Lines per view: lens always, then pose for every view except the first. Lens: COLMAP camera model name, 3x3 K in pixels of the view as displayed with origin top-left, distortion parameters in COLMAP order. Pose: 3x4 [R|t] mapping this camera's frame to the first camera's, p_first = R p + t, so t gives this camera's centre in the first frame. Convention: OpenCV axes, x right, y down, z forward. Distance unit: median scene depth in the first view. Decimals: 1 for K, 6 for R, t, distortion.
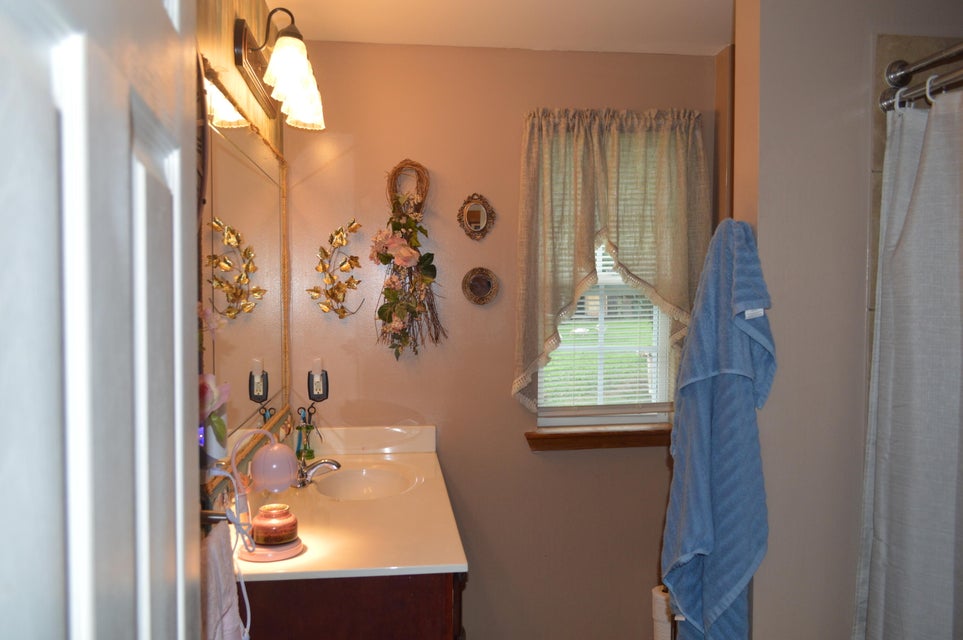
lens RADIAL K [[762.8, 0, 483.5], [0, 762.8, 320.8], [0, 0, 1]] dist [-0.009604, 0.007182]
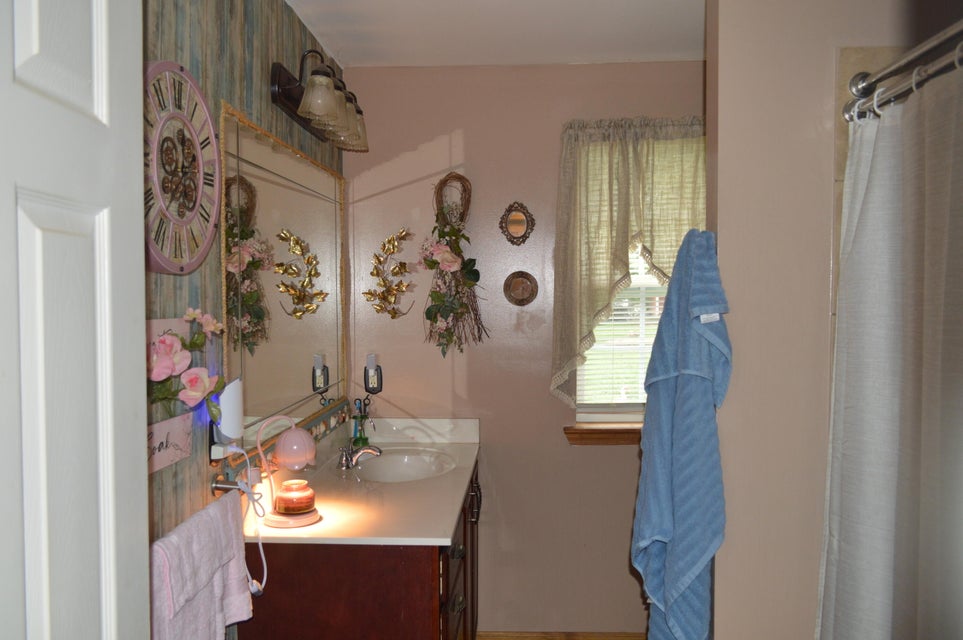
lens RADIAL K [[762.8, 0, 479.4], [0, 762.8, 320.3], [0, 0, 1]] dist [-0.009604, 0.007182]
pose [[0.984638, 0.003062, -0.174584, 0.132193], [-0.002411, 0.999989, 0.003943, -0.005796], [0.174594, -0.003462, 0.984634, -0.064123]]
